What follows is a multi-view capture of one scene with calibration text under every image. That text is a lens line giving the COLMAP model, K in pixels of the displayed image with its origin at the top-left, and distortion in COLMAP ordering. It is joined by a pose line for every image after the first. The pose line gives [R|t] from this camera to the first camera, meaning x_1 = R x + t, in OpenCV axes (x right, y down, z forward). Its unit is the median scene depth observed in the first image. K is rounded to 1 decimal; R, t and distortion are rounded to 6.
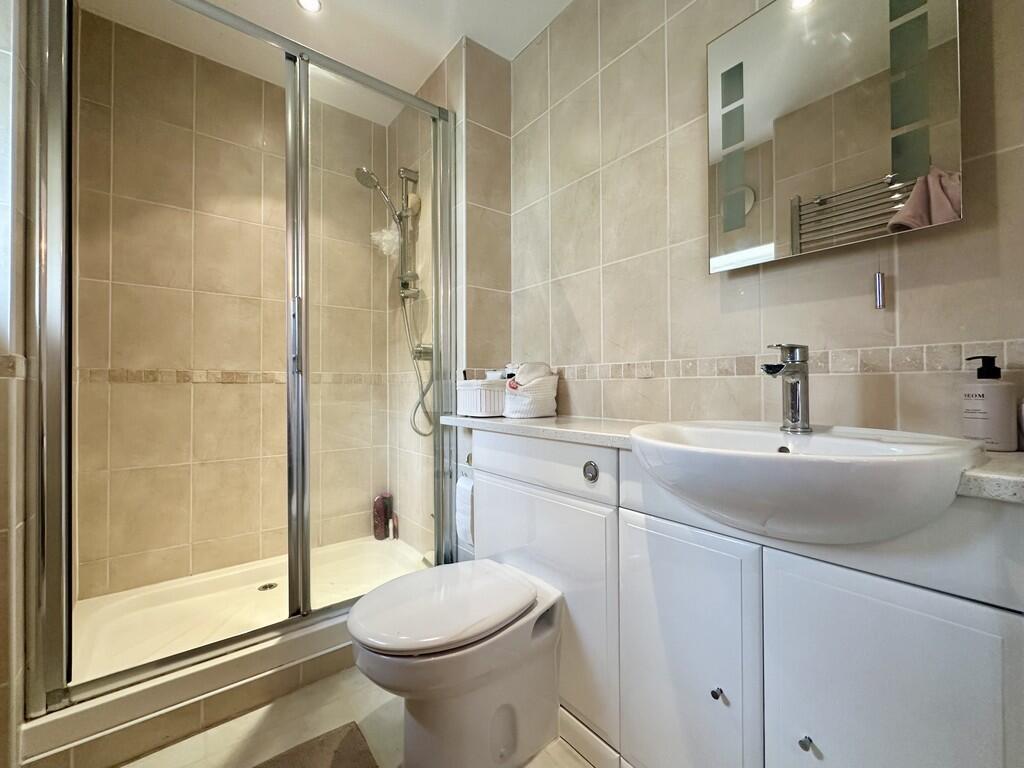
lens RADIAL K [[411.4, 0, 512.0], [0, 411.4, 384.0], [0, 0, 1]] dist [-0.001536, -0.000225]
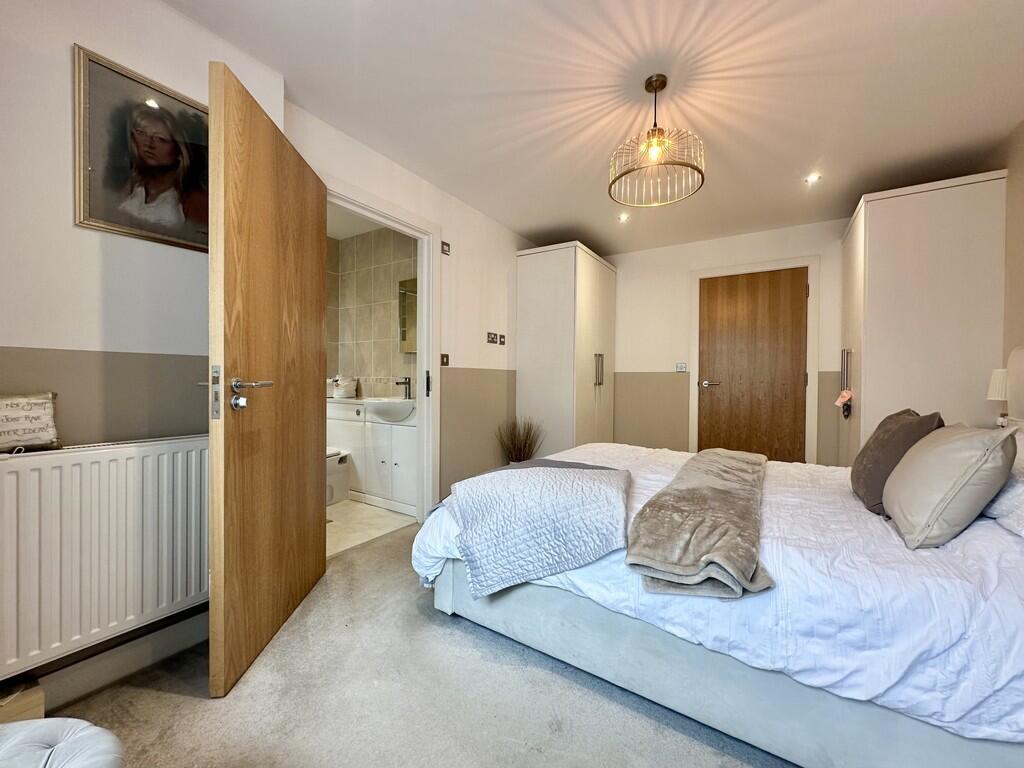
lens RADIAL K [[411.4, 0, 512.0], [0, 411.4, 384.0], [0, 0, 1]] dist [-0.001536, -0.000225]
pose [[0.946587, 0.007794, 0.322356, 0.207075], [-0.015919, 0.999618, 0.022576, -0.077270], [-0.322057, -0.026502, 0.946349, -1.759756]]
